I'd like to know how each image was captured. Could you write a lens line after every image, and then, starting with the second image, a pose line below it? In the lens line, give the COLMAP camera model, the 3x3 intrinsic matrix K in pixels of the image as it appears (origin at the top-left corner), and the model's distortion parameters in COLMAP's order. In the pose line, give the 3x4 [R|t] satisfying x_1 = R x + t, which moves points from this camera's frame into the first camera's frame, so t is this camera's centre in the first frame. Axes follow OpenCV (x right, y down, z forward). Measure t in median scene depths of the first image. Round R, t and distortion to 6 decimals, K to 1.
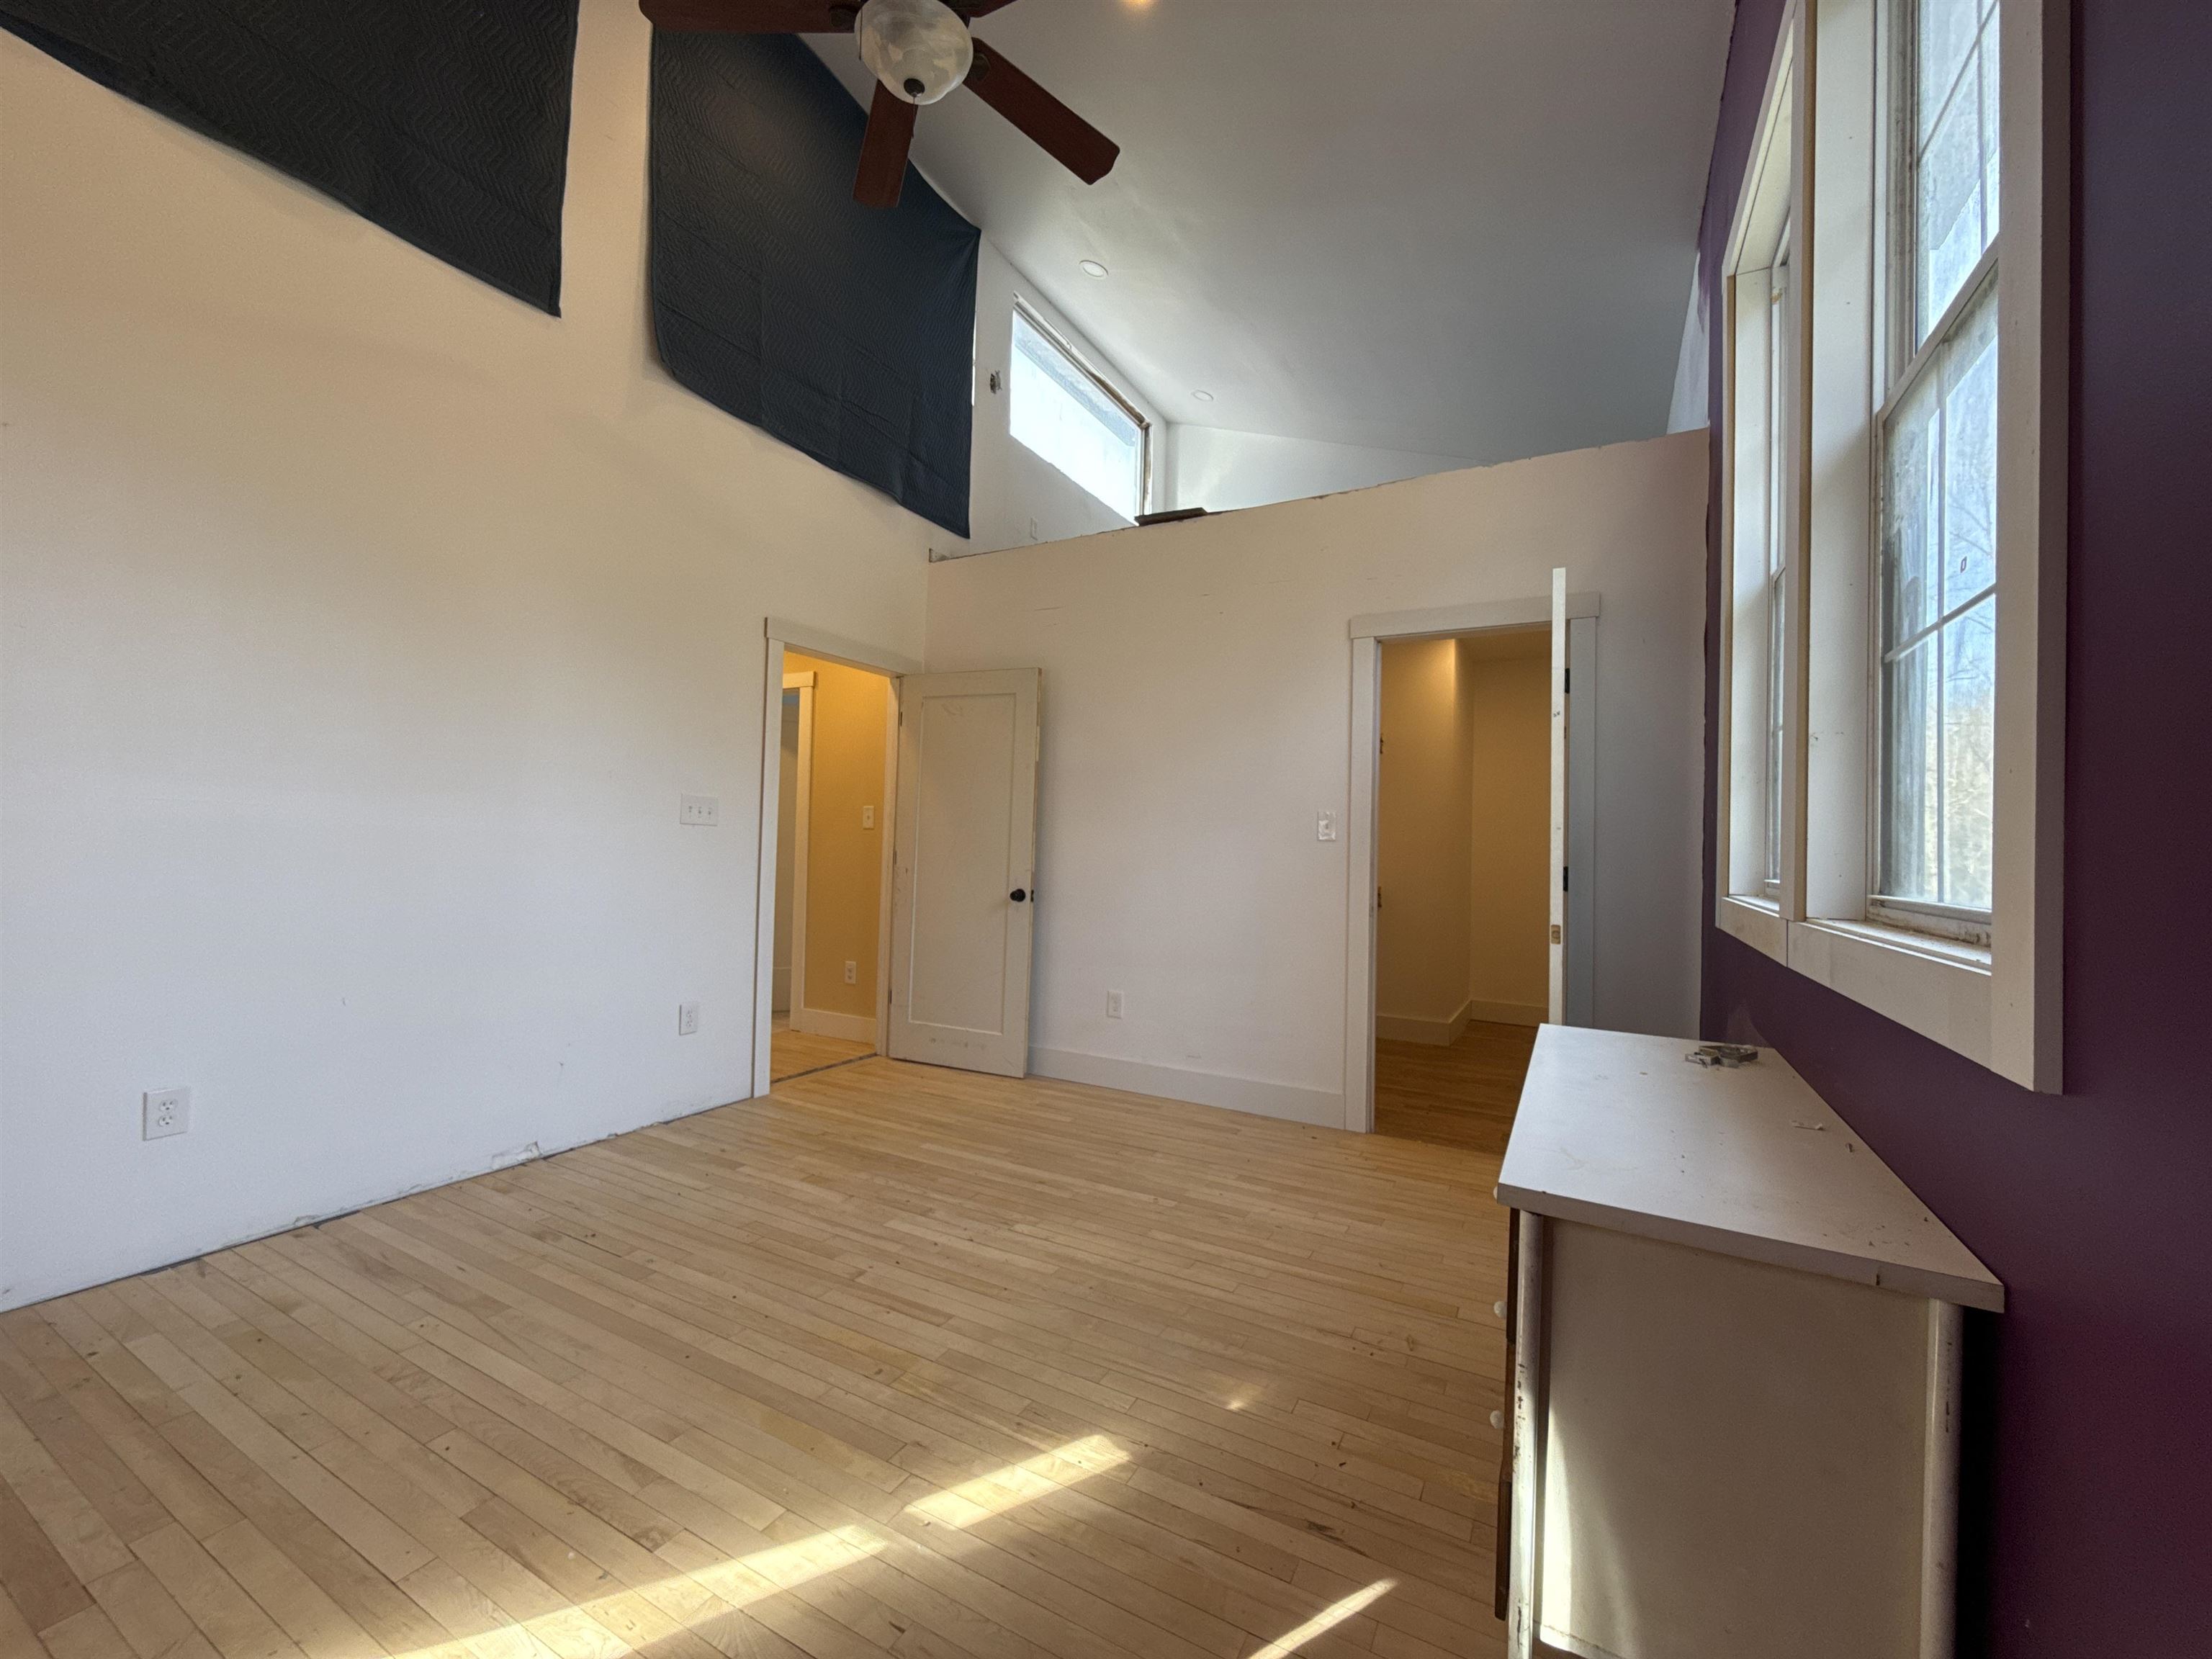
lens RADIAL K [[883.1, 0, 1105.3], [0, 883.1, 829.2], [0, 0, 1]] dist [-0.001718, 0.000484]
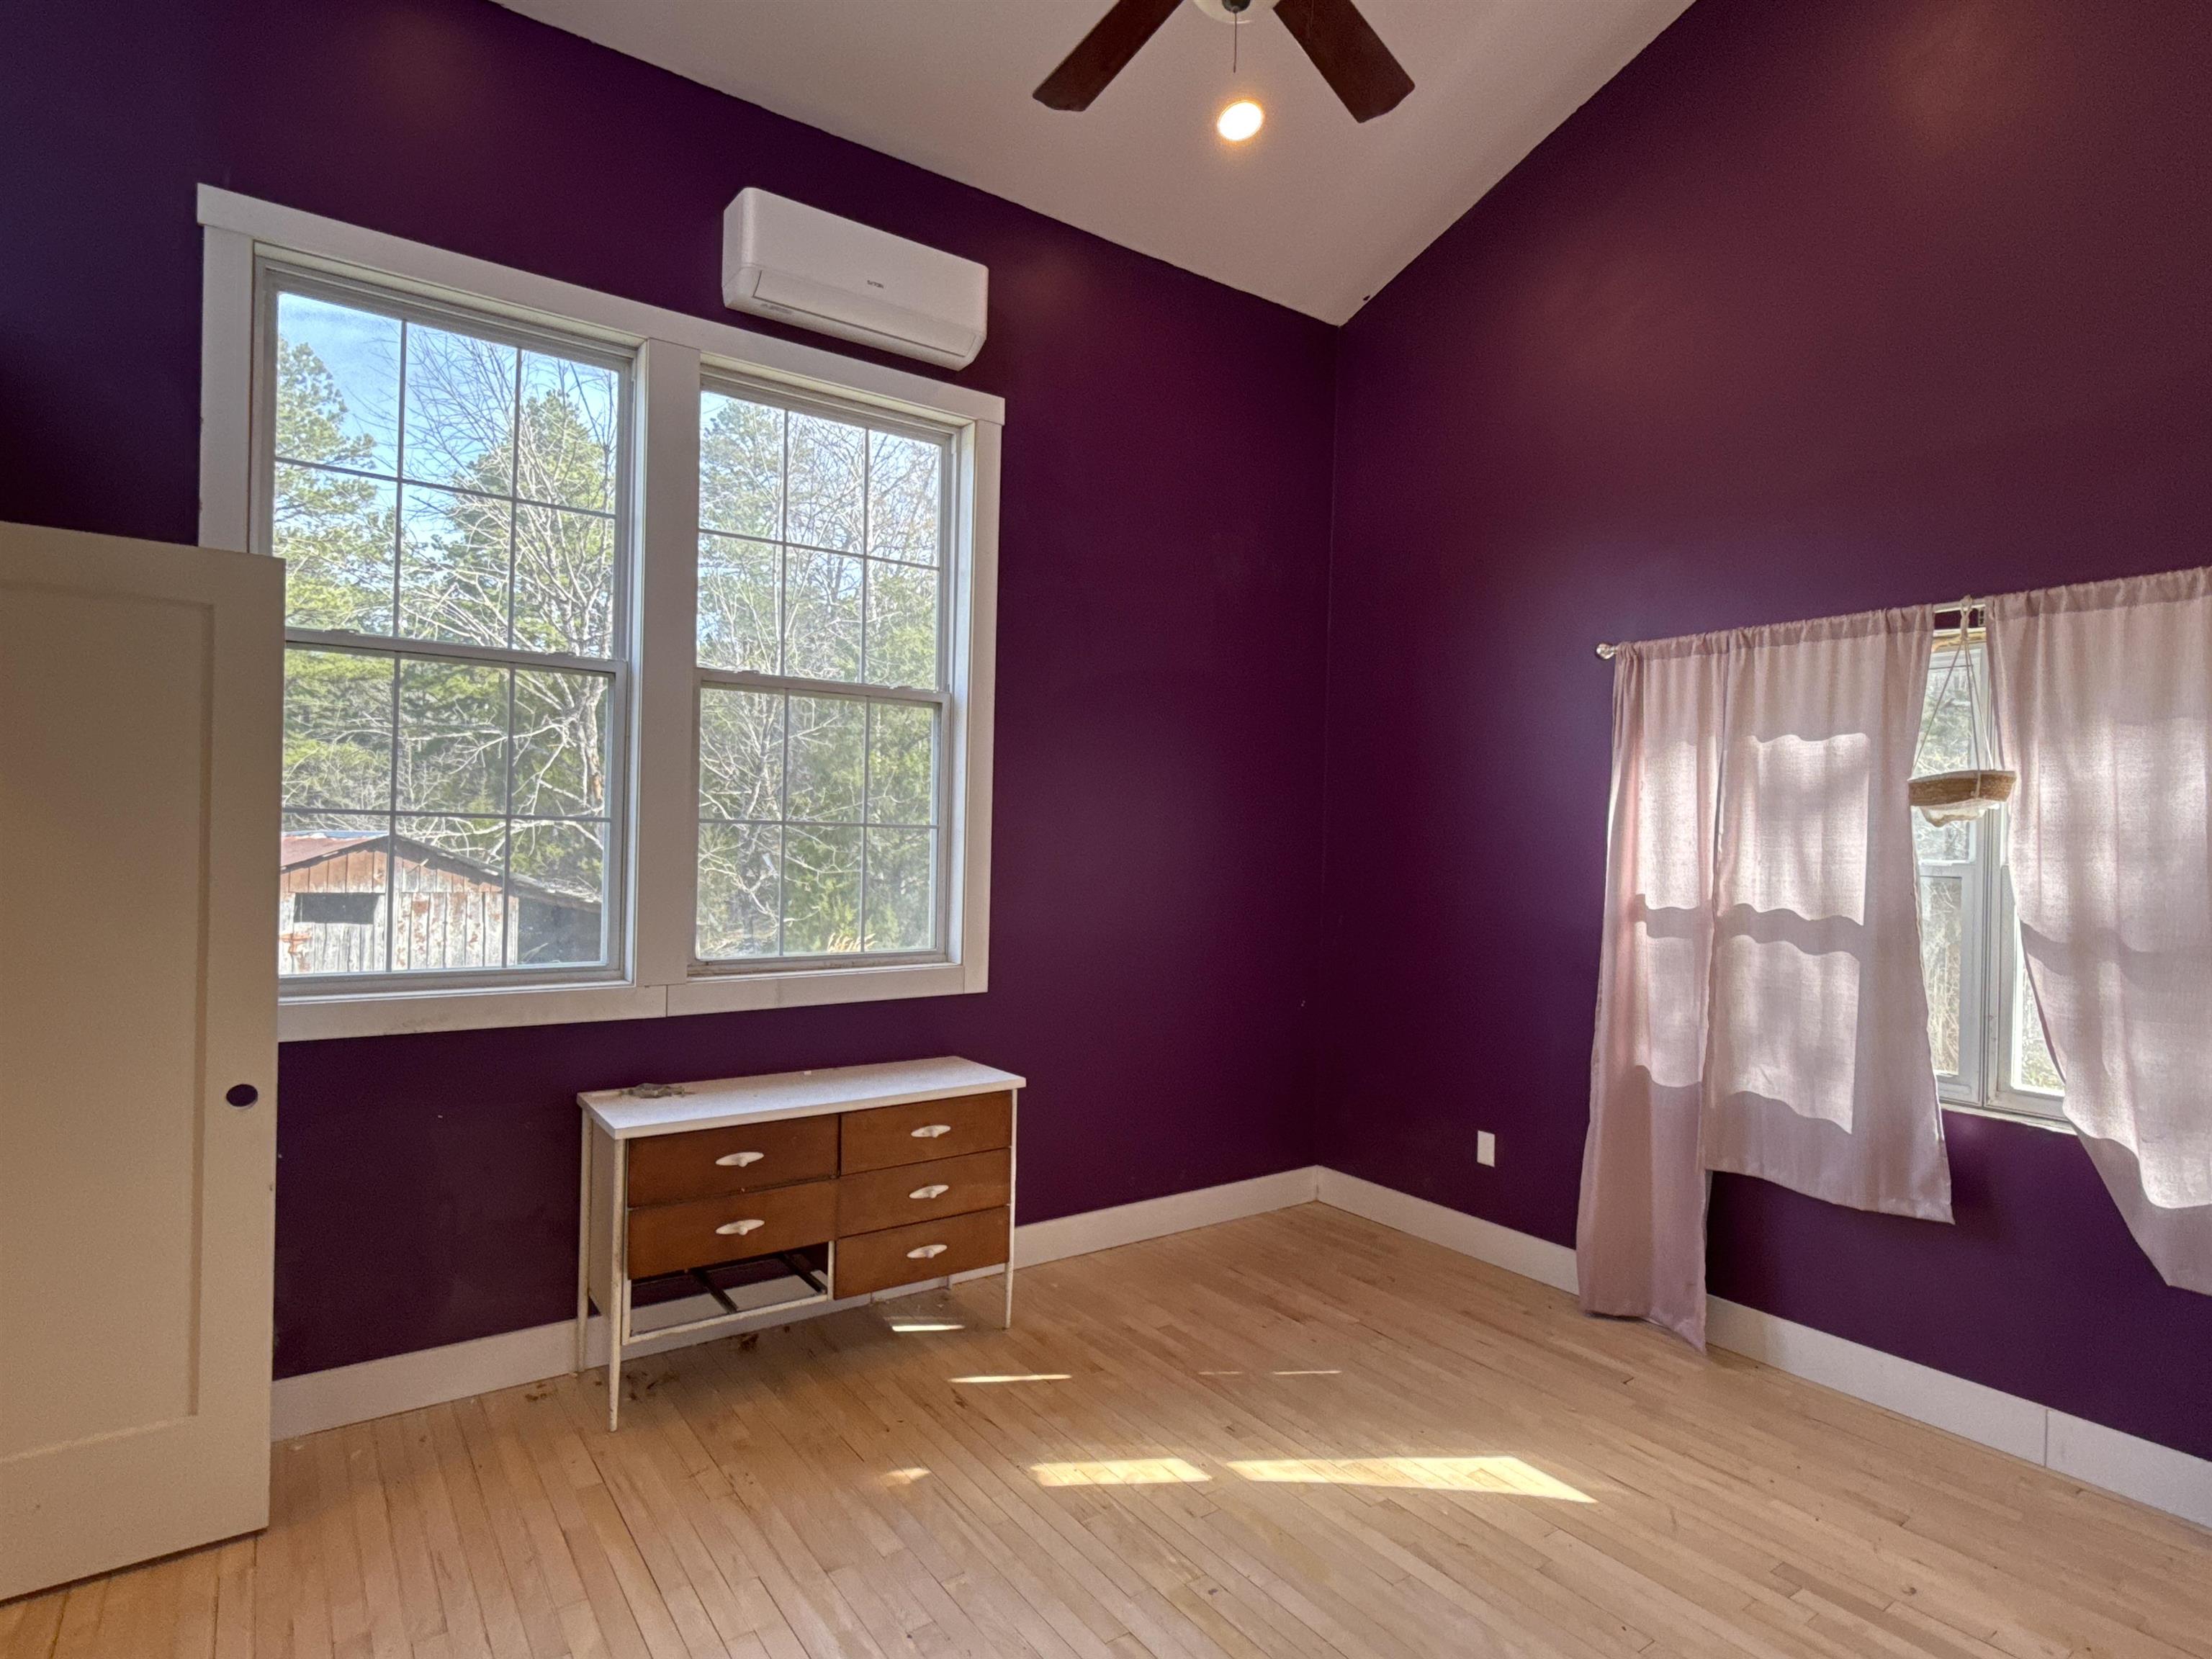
lens RADIAL K [[1167.7, 0, 1102.0], [0, 1167.7, 837.7], [0, 0, 1]] dist [-0.004560, 0.000455]
pose [[-0.900404, -0.044814, 0.432740, -0.405245], [-0.051370, 0.998674, -0.003463, -0.098584], [-0.432011, -0.025348, -0.901512, 1.367645]]
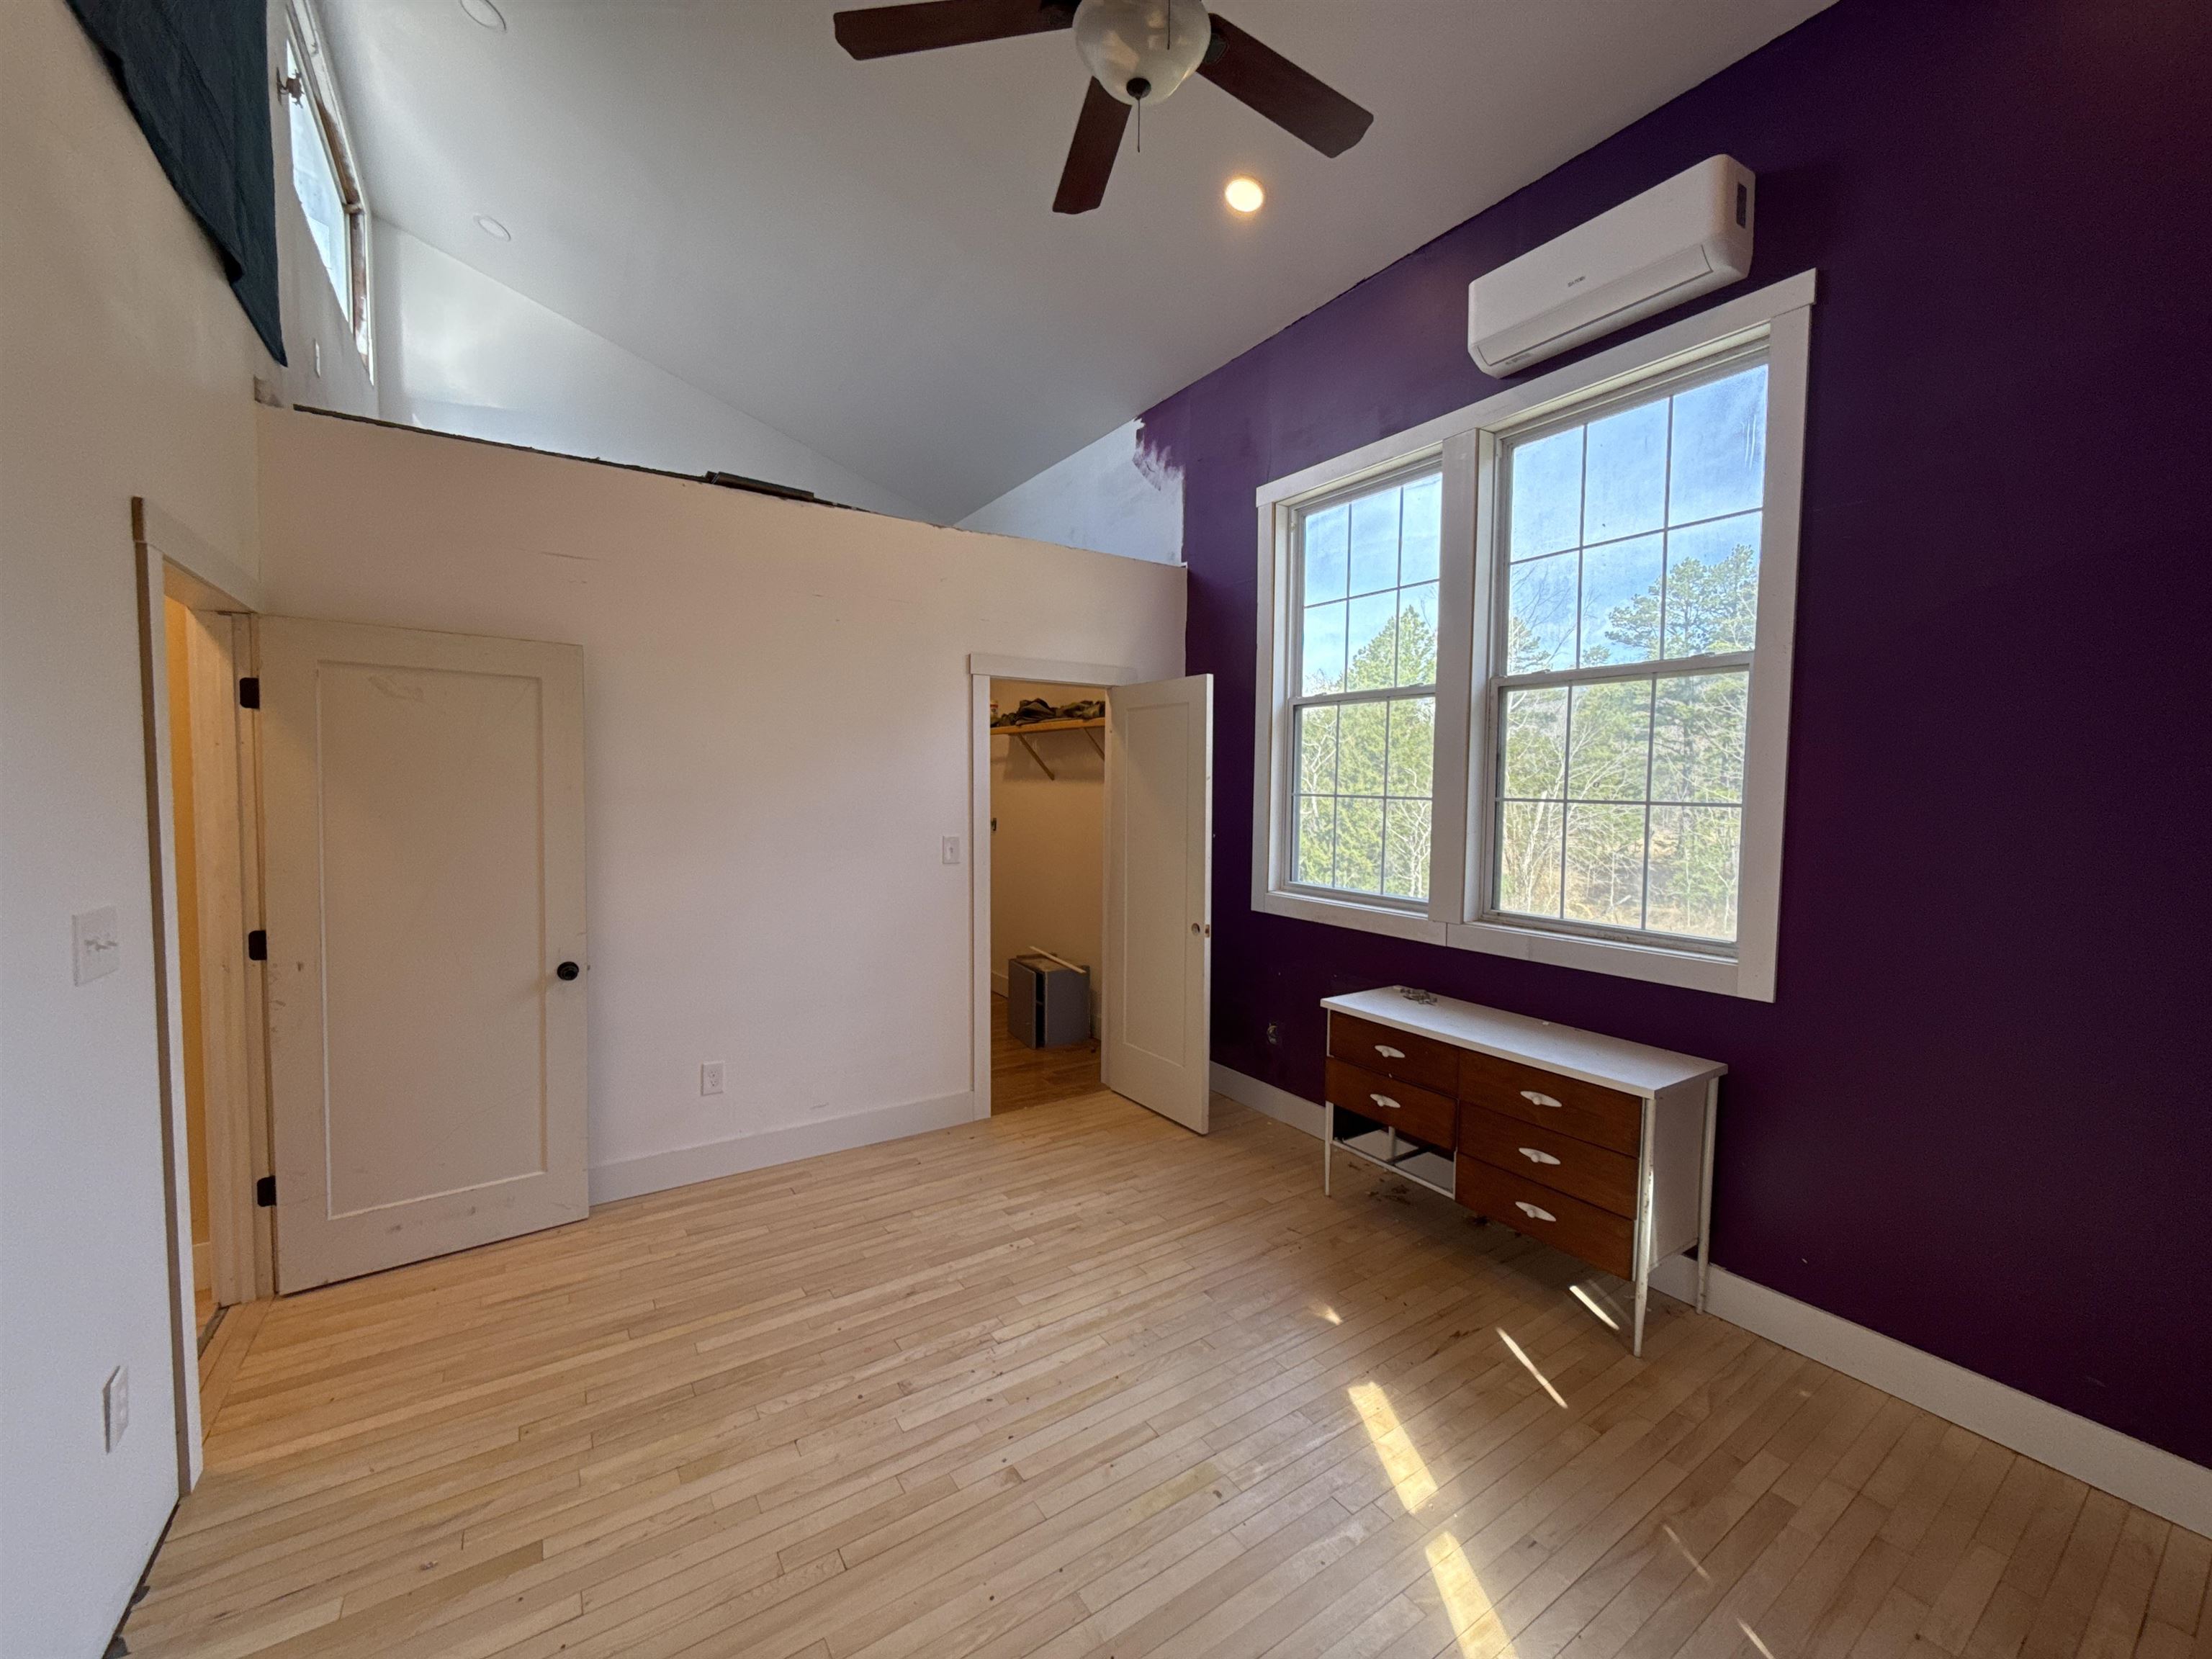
lens RADIAL K [[883.1, 0, 1103.1], [0, 883.1, 827.8], [0, 0, 1]] dist [-0.001718, 0.000484]
pose [[0.461316, -0.066789, 0.884719, -0.738117], [-0.013564, 0.996515, 0.082301, -0.146868], [-0.887132, -0.049967, 0.458802, 0.435724]]
